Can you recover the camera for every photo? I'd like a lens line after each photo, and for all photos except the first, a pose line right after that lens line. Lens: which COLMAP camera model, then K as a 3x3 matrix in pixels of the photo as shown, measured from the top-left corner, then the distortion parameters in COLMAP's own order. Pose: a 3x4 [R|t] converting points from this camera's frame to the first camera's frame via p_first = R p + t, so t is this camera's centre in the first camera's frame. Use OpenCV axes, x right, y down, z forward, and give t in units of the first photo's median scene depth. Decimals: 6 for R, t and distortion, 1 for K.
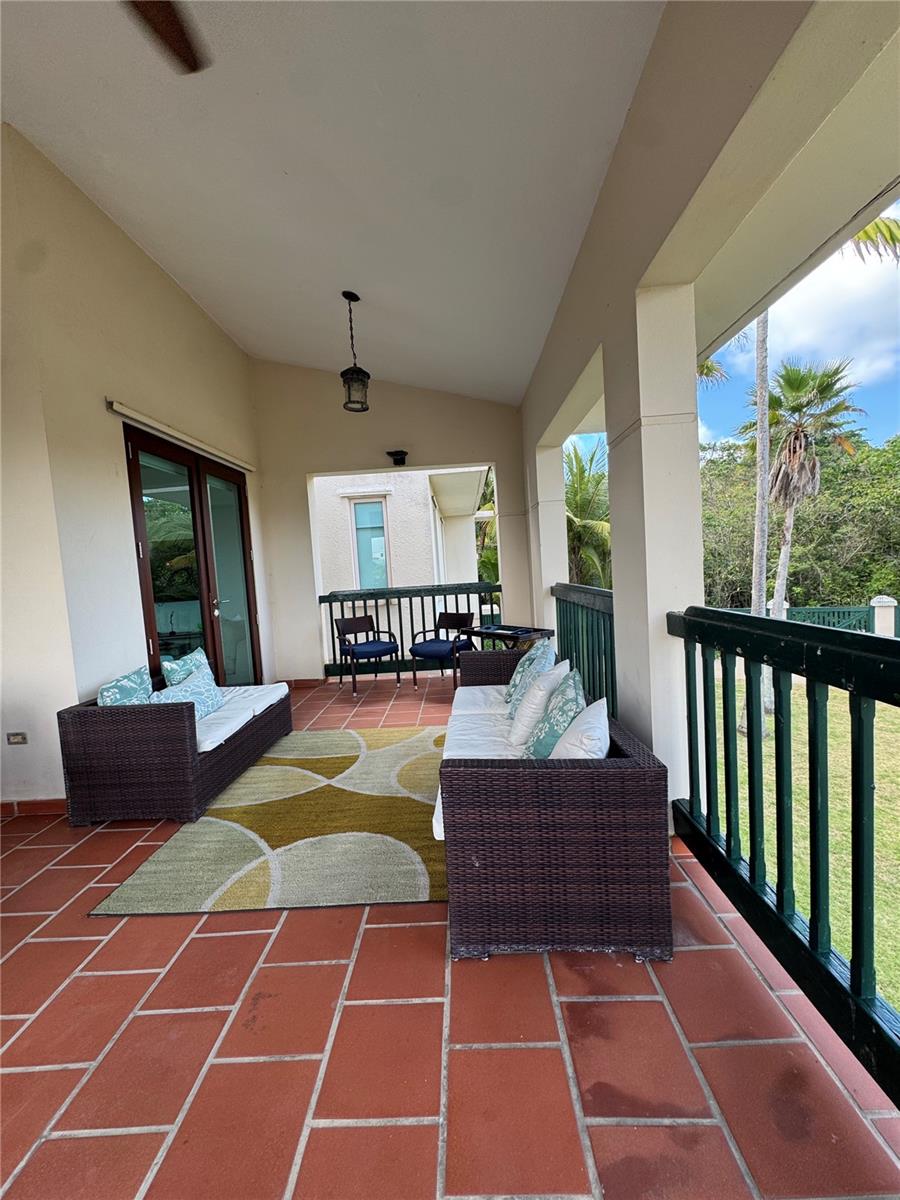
lens RADIAL K [[482.2, 0, 450.0], [0, 482.2, 600.0], [0, 0, 1]] dist [-0.003692, 0.000777]
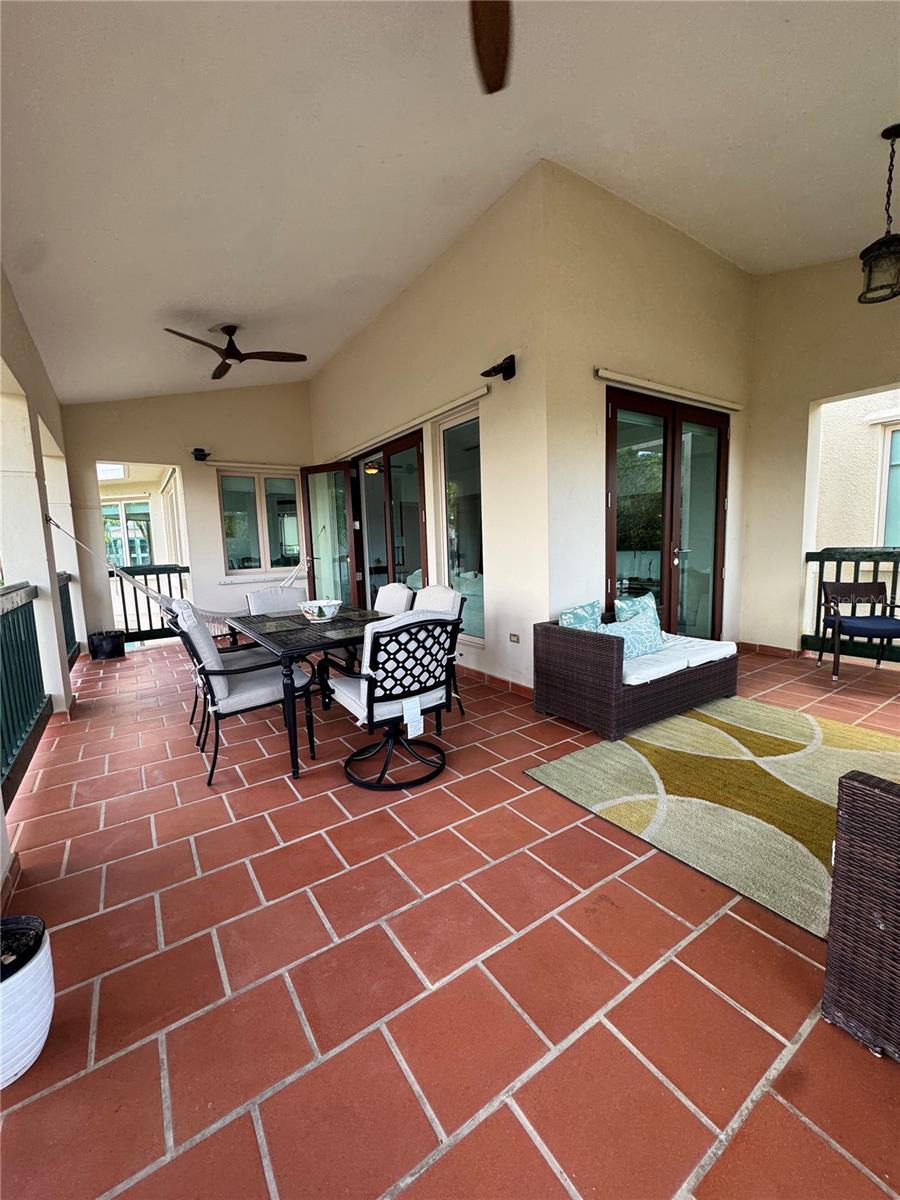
lens RADIAL K [[481.2, 0, 452.4], [0, 481.2, 599.0], [0, 0, 1]] dist [-0.002491, 0.000643]
pose [[0.575732, 0.138181, -0.805877, 0.092915], [-0.061508, 0.990143, 0.125834, 0.008167], [0.815321, -0.022879, 0.578556, 0.037358]]
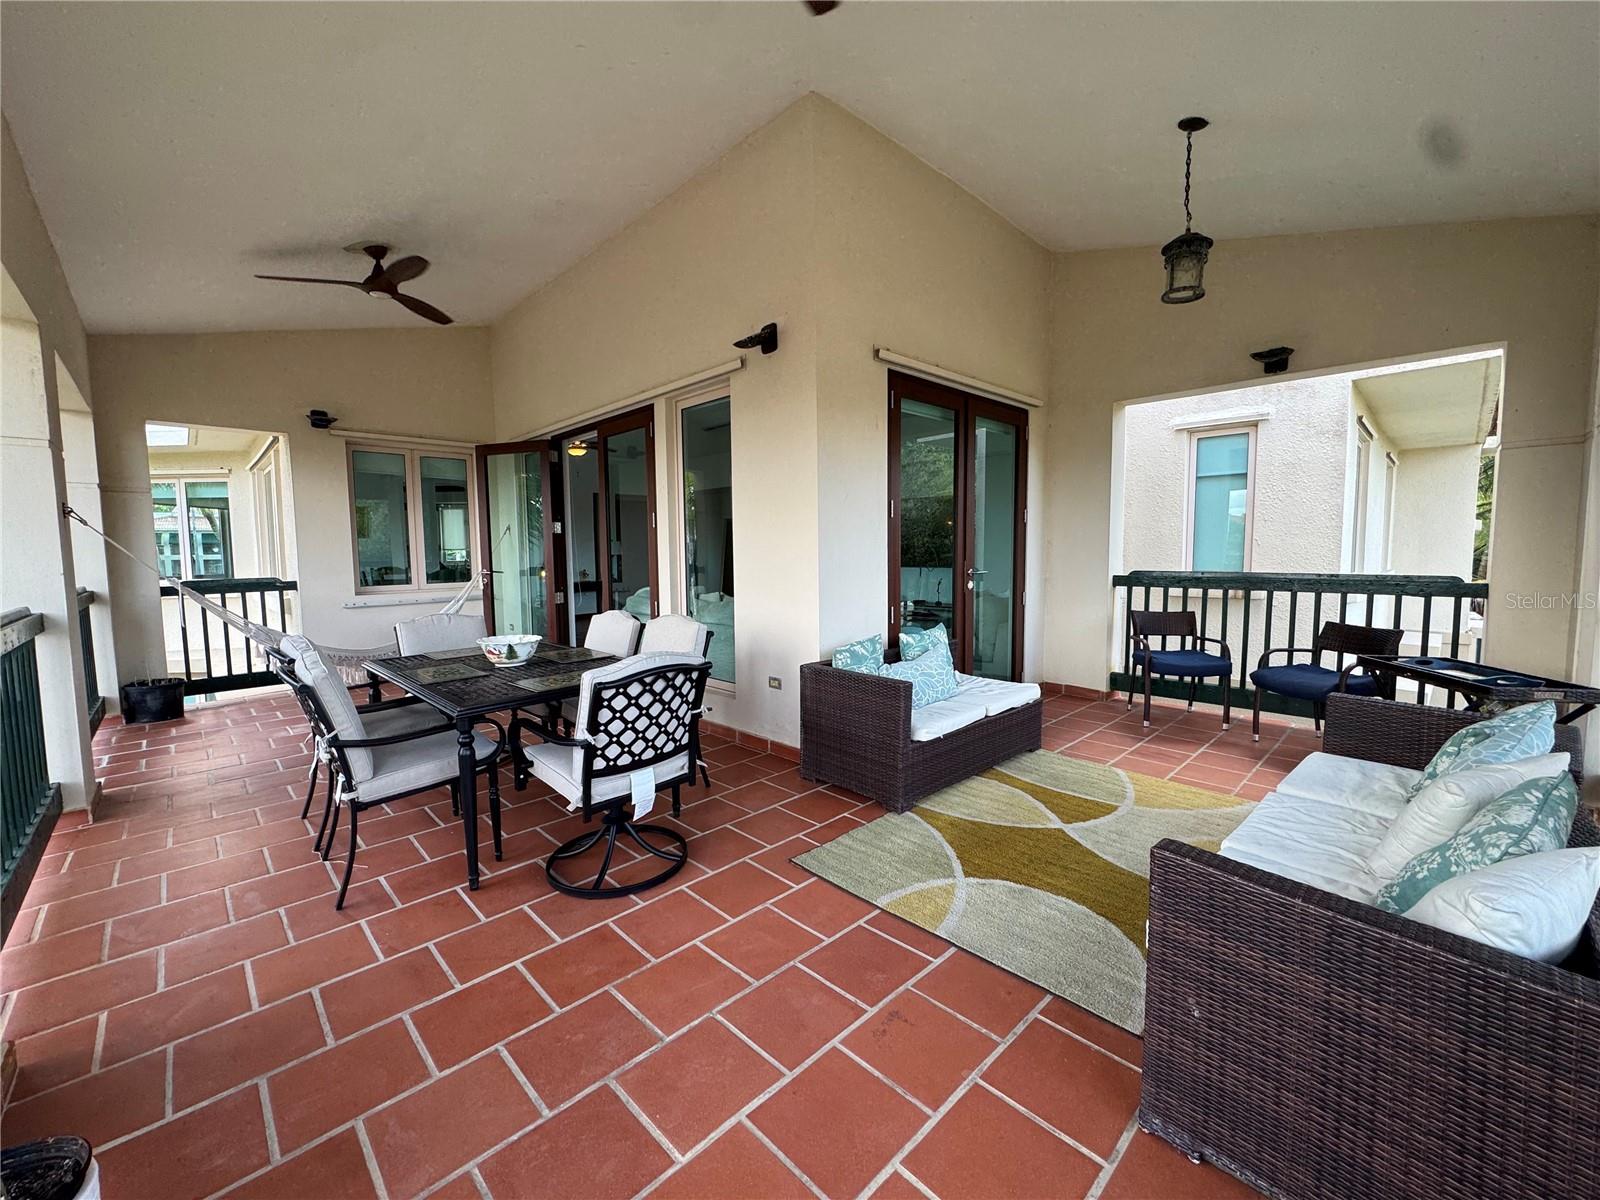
lens RADIAL K [[642.9, 0, 799.4], [0, 642.9, 596.4], [0, 0, 1]] dist [-0.003692, 0.000777]
pose [[0.709891, 0.109600, -0.695731, 0.101703], [-0.083597, 0.993947, 0.071281, -0.010426], [0.699332, 0.007559, 0.714757, 0.005203]]
